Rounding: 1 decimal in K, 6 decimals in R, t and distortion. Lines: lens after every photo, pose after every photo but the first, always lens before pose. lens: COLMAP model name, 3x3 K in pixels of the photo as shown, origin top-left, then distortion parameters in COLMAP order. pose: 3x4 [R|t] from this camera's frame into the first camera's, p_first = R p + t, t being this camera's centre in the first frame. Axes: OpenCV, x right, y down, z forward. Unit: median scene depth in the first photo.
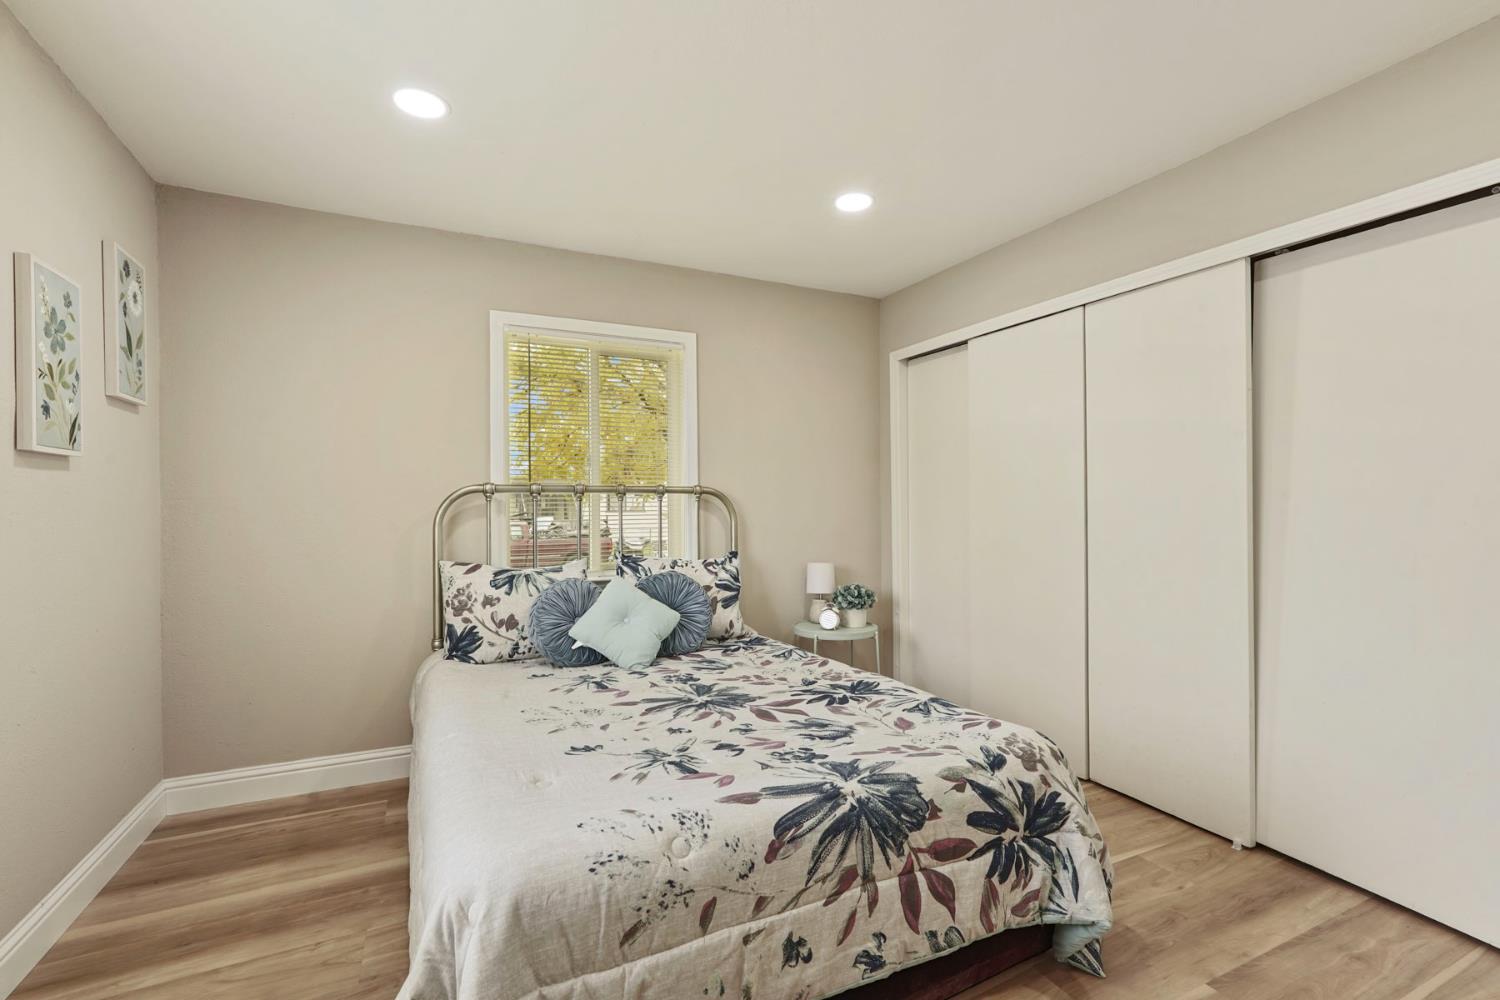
lens RADIAL K [[658.8, 0, 750.0], [0, 658.8, 500.0], [0, 0, 1]] dist [-0.011329, 0.005244]
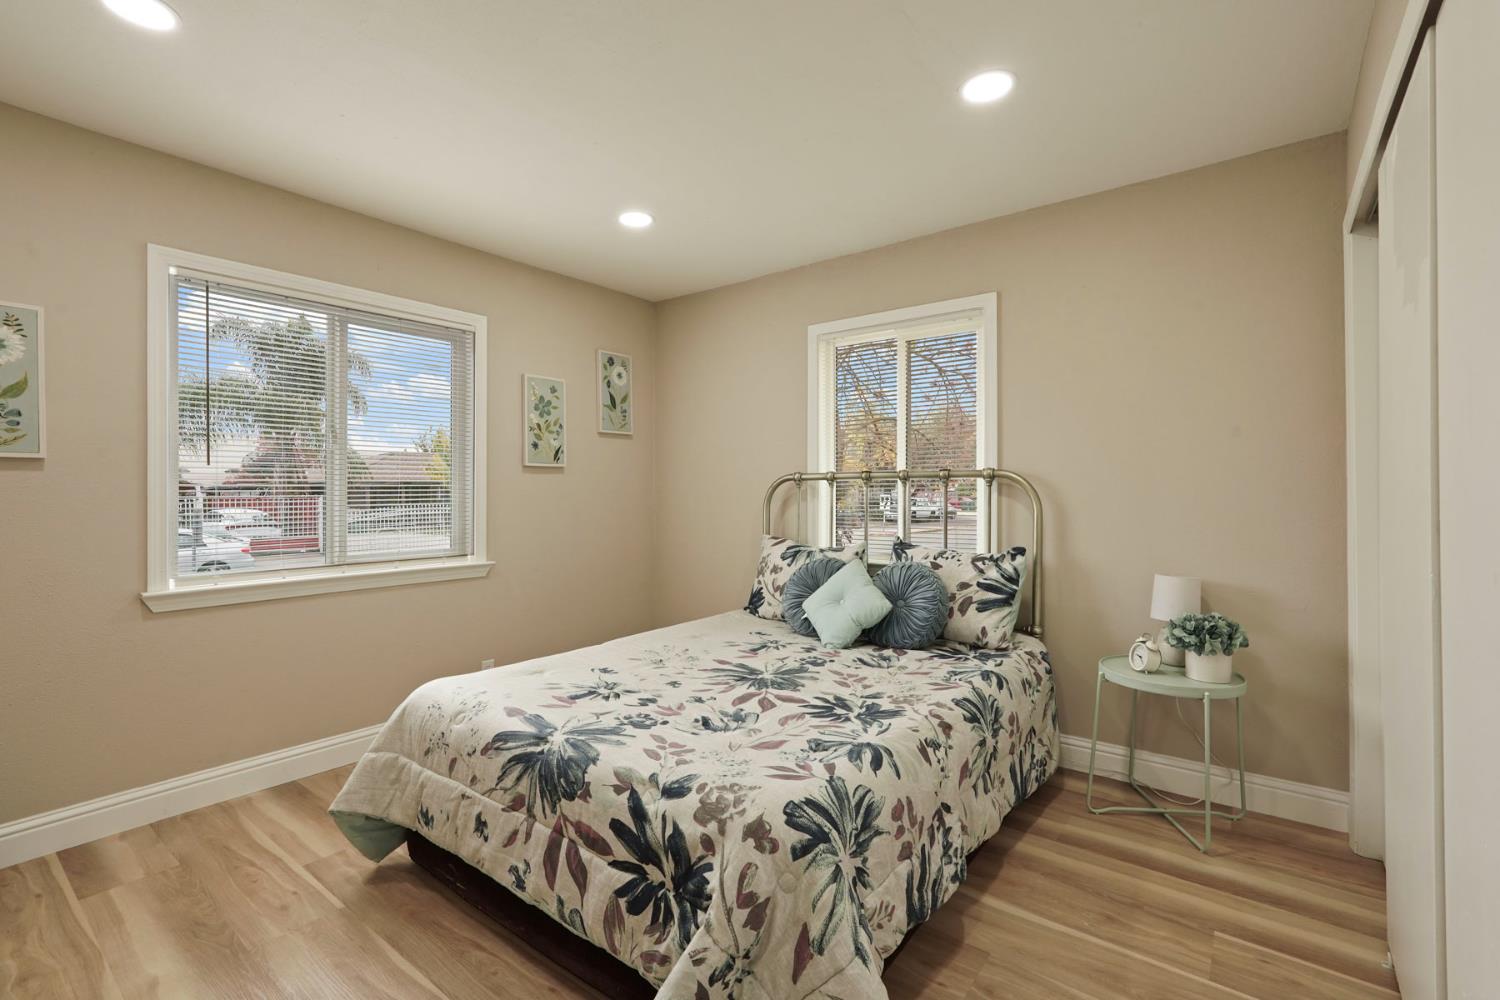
lens RADIAL K [[658.8, 0, 750.0], [0, 658.8, 500.0], [0, 0, 1]] dist [-0.011329, 0.005244]
pose [[0.453351, 0.011792, -0.891254, 1.022490], [0.008059, 0.999817, 0.017328, 0.003901], [0.891296, -0.015039, 0.453173, 0.610635]]
